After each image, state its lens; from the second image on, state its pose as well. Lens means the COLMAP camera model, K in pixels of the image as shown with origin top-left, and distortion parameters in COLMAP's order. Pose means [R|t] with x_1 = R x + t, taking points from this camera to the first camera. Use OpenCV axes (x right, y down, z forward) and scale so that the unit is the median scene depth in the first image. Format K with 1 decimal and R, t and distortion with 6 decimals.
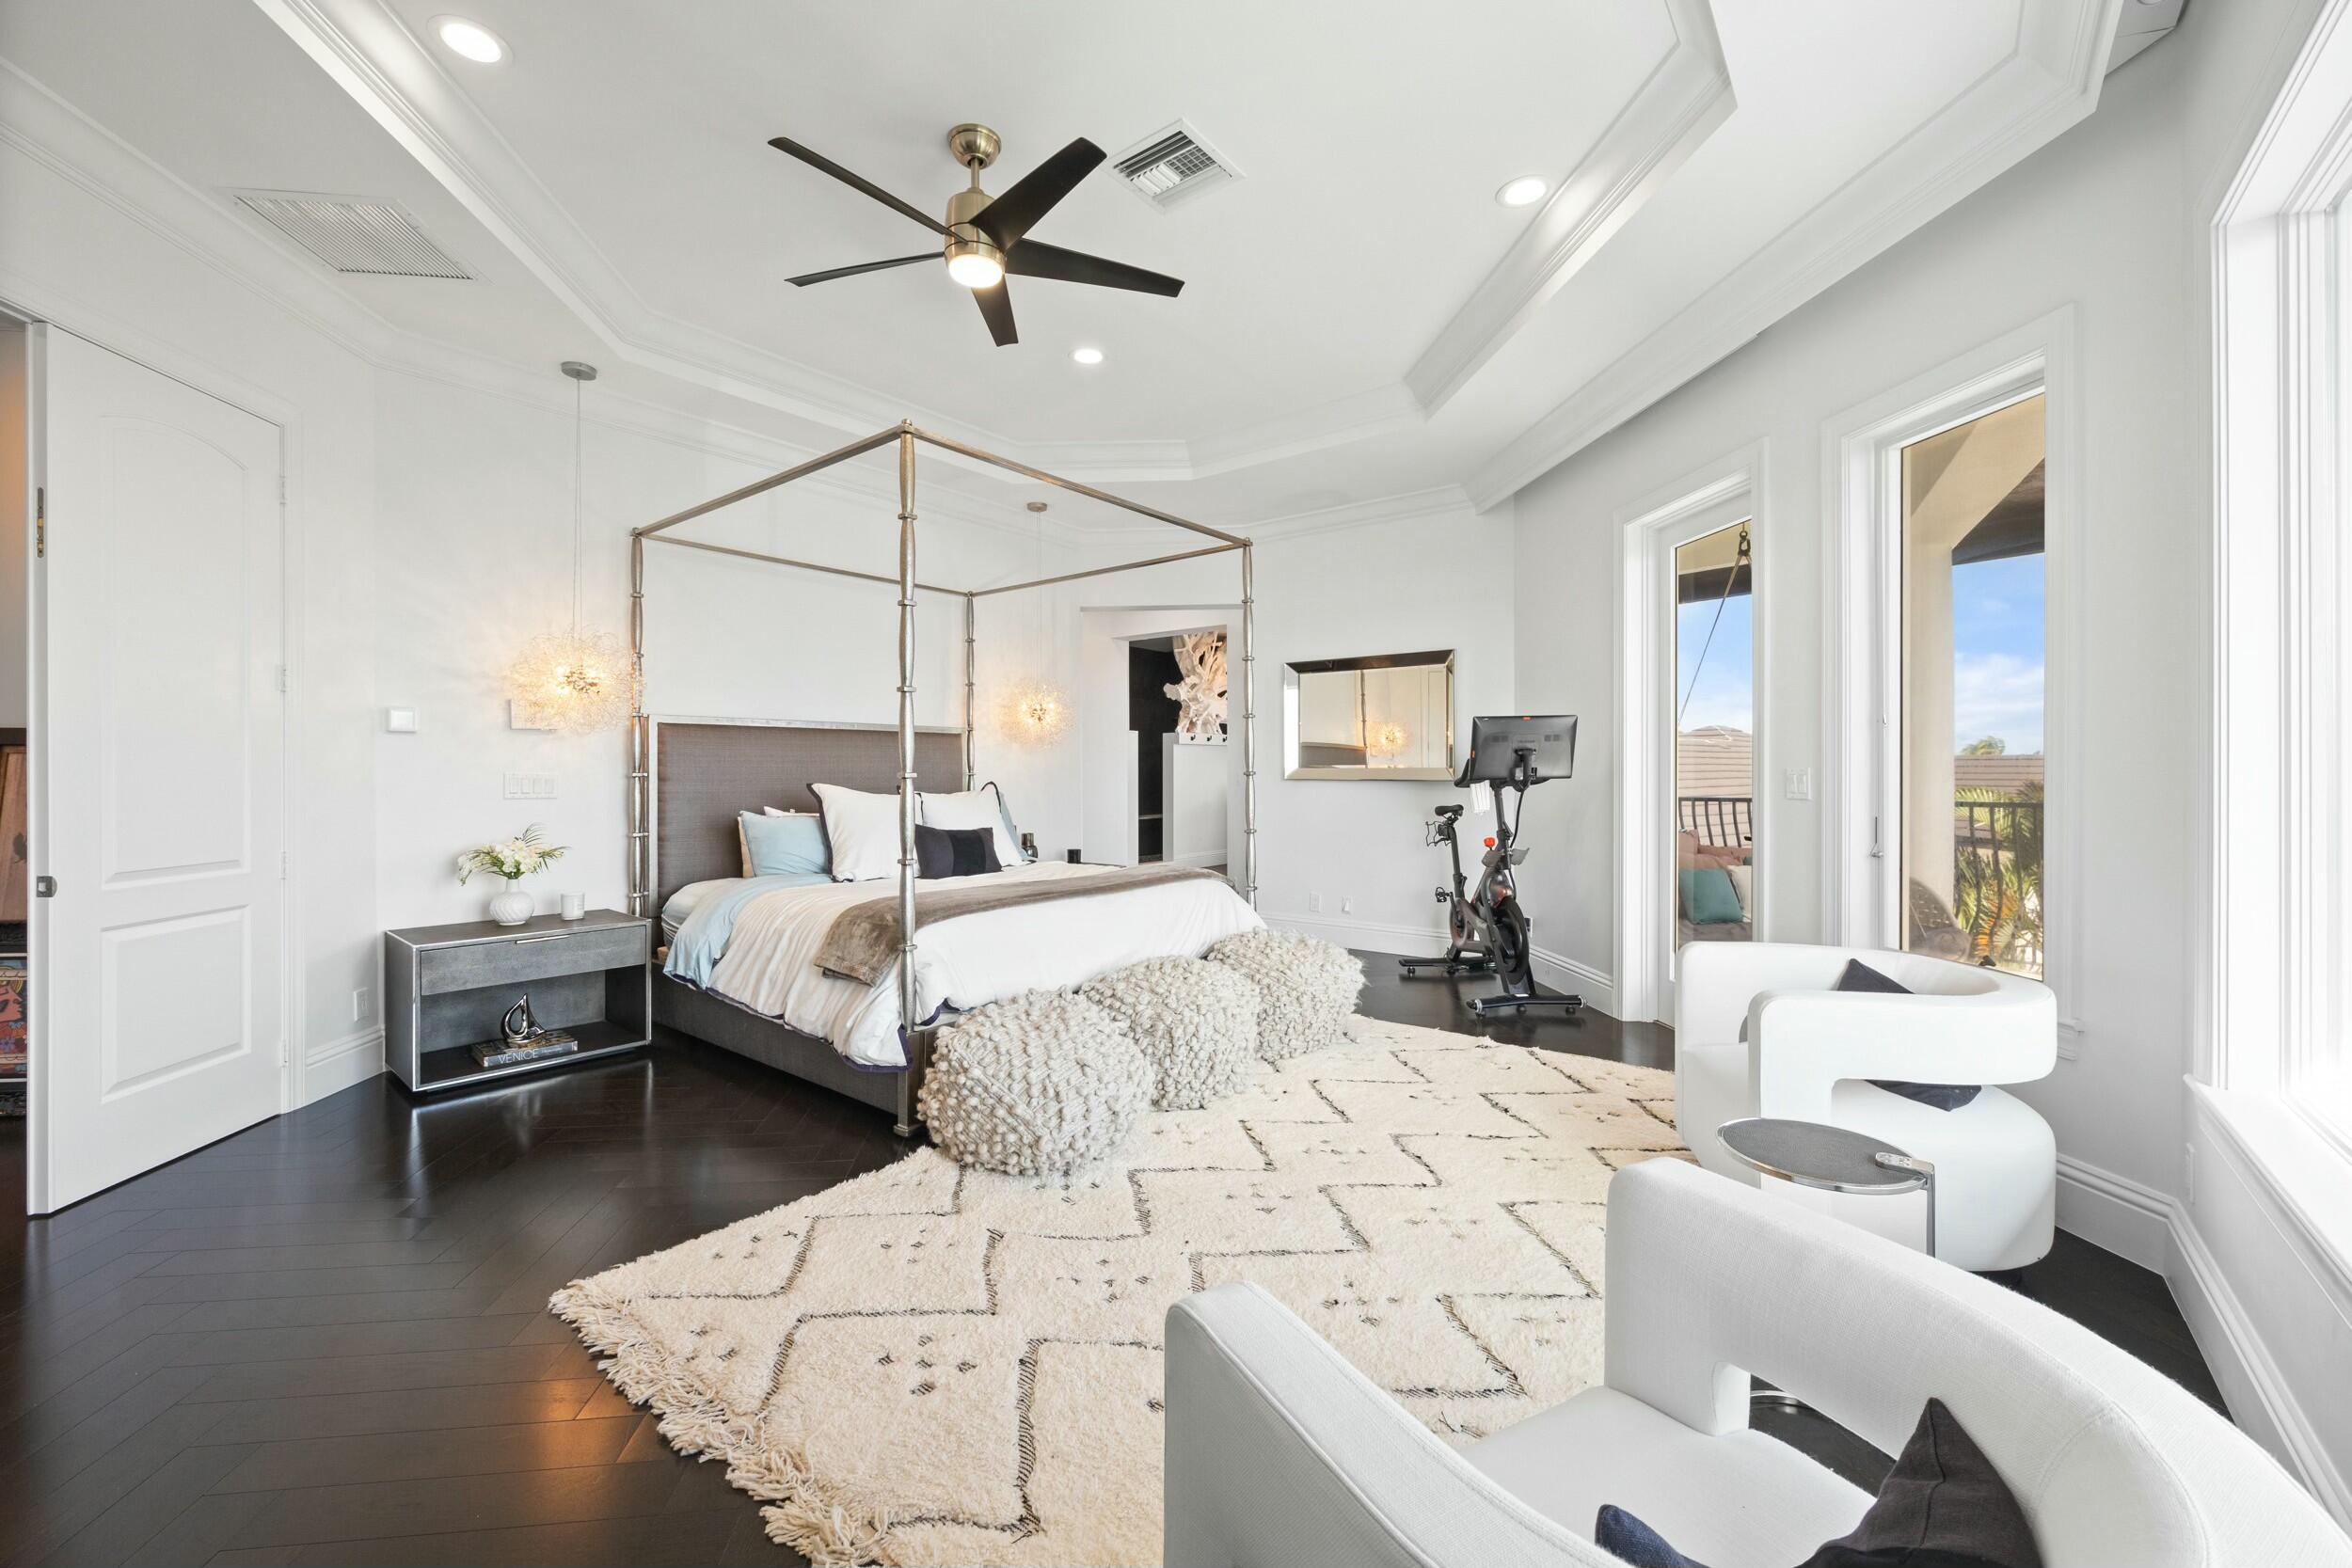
lens RADIAL K [[944.4, 0, 1164.0], [0, 944.4, 774.4], [0, 0, 1]] dist [-0.001594, -0.000201]
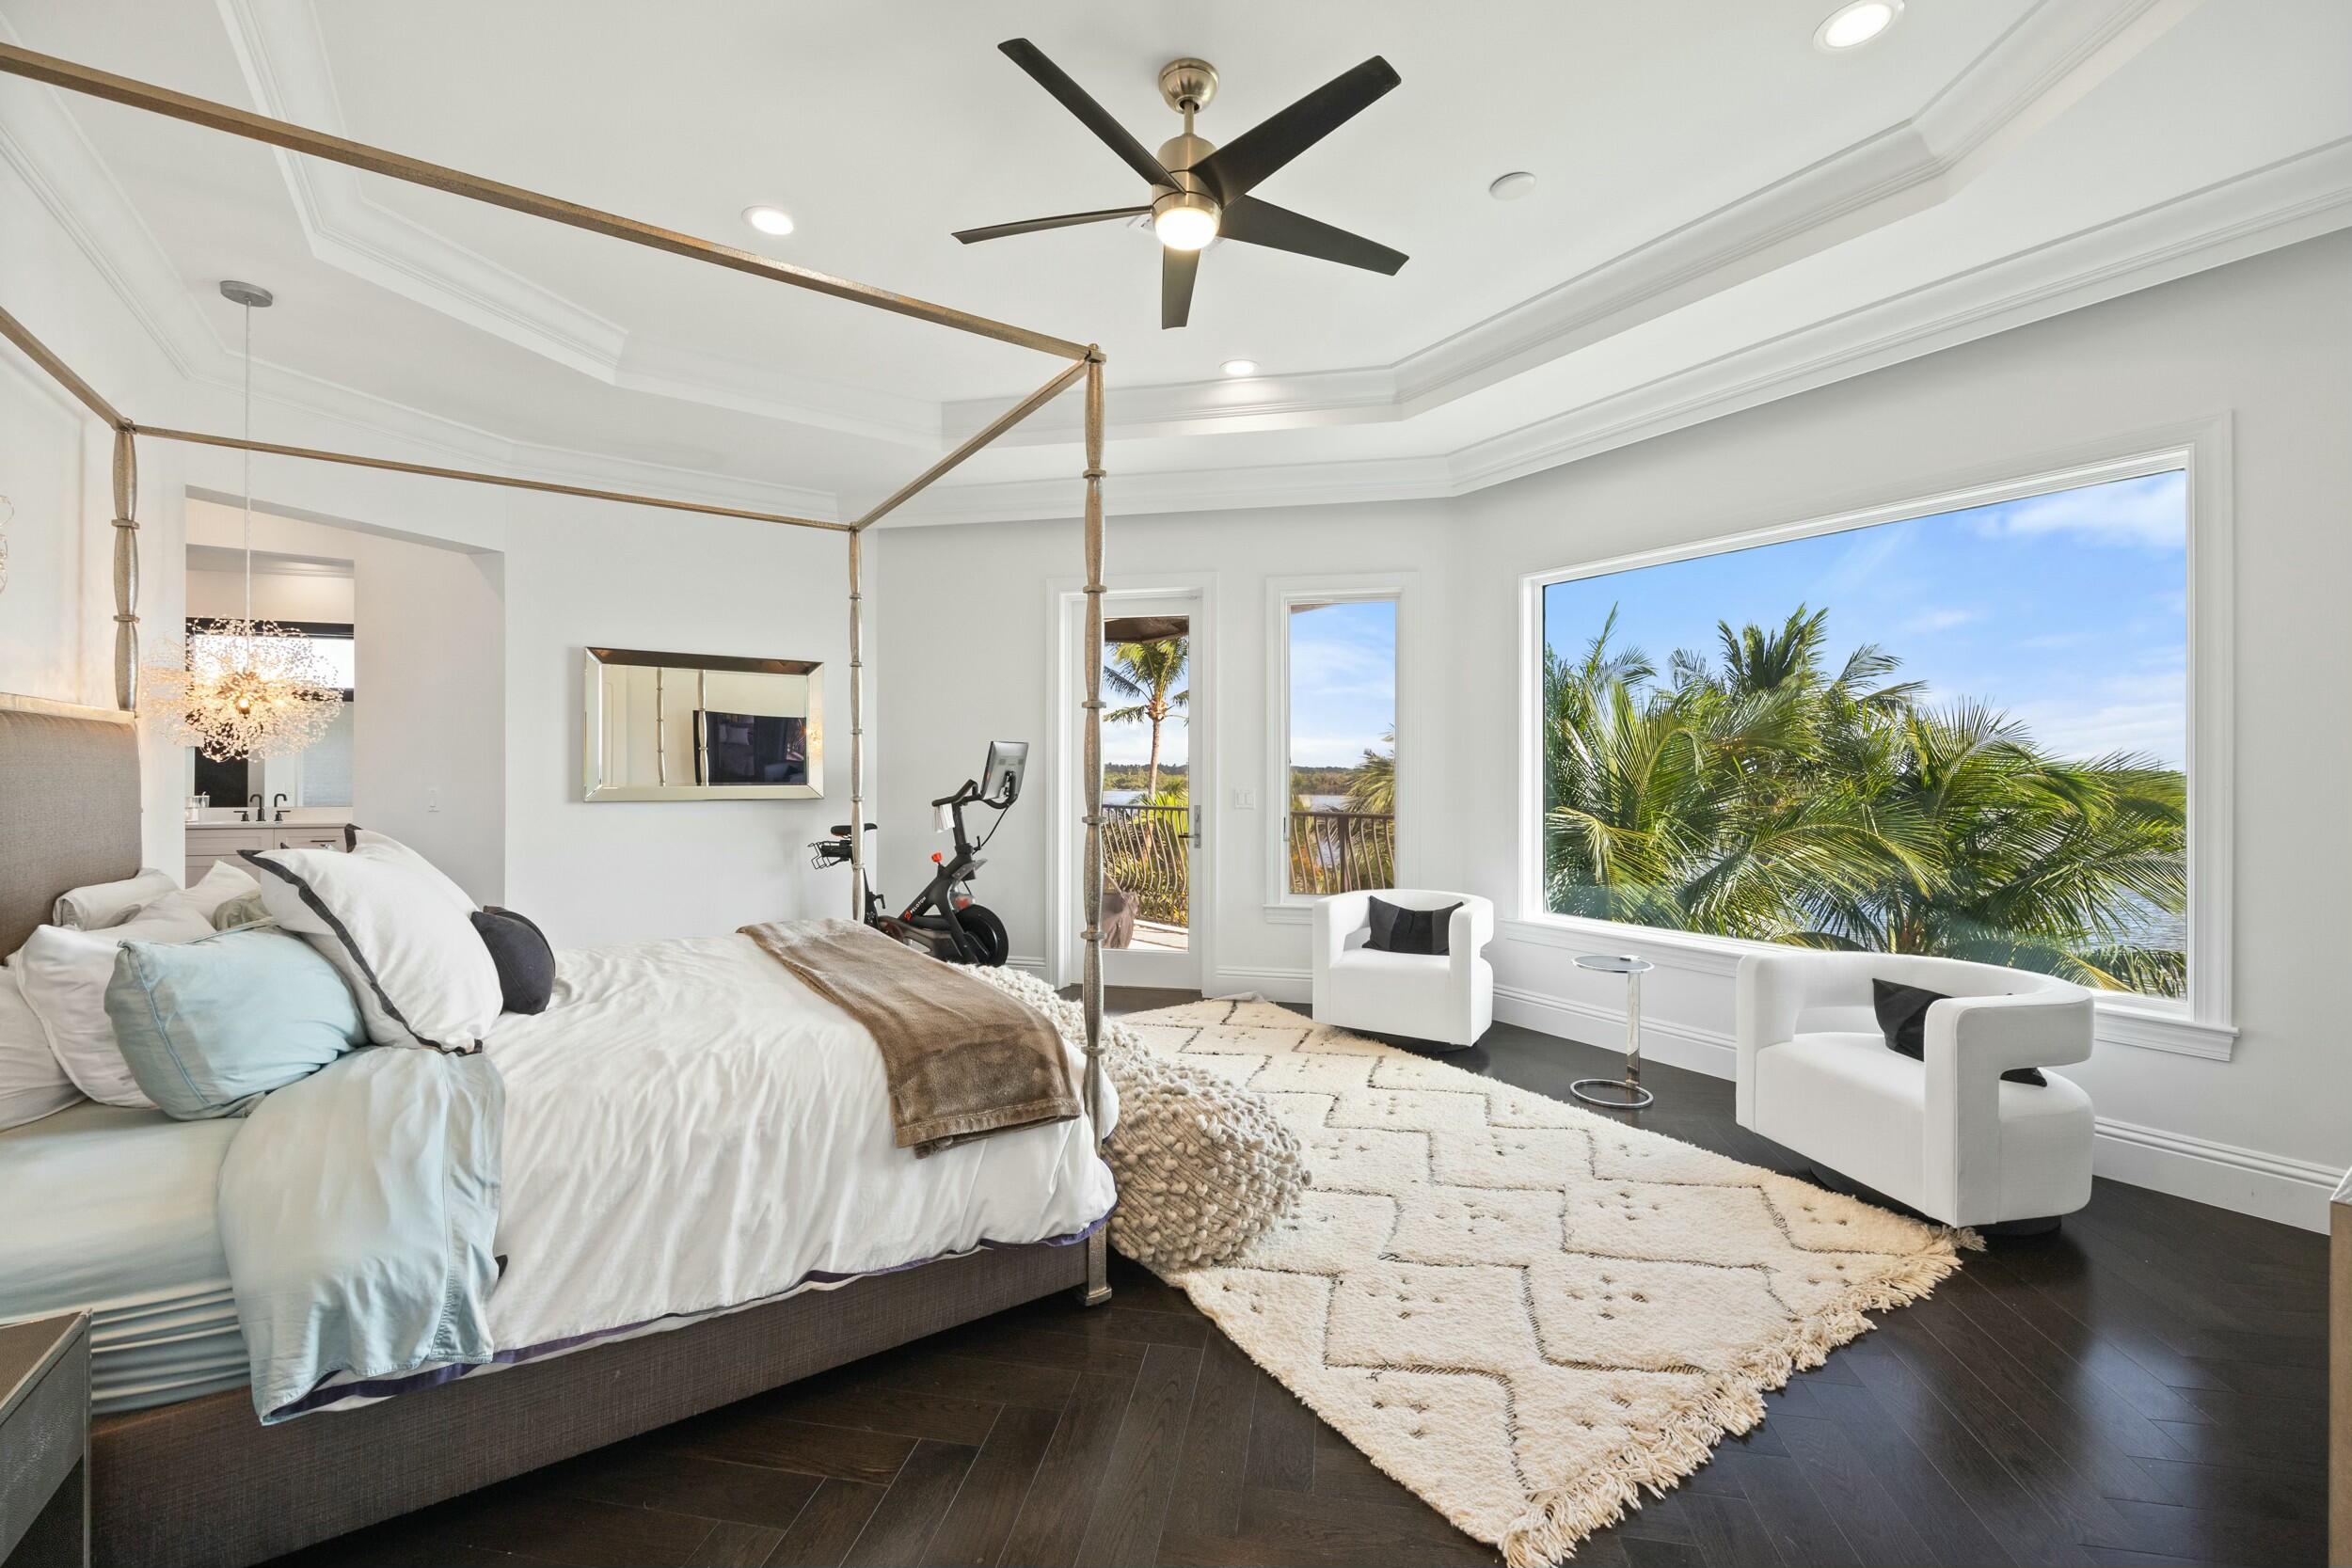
lens RADIAL K [[944.4, 0, 1164.0], [0, 944.4, 774.4], [0, 0, 1]] dist [-0.001594, -0.000201]
pose [[0.284724, -0.000404, 0.958610, -0.977626], [0.000196, 1.000000, 0.000364, -0.036155], [-0.958610, 0.000085, 0.284724, 0.735689]]
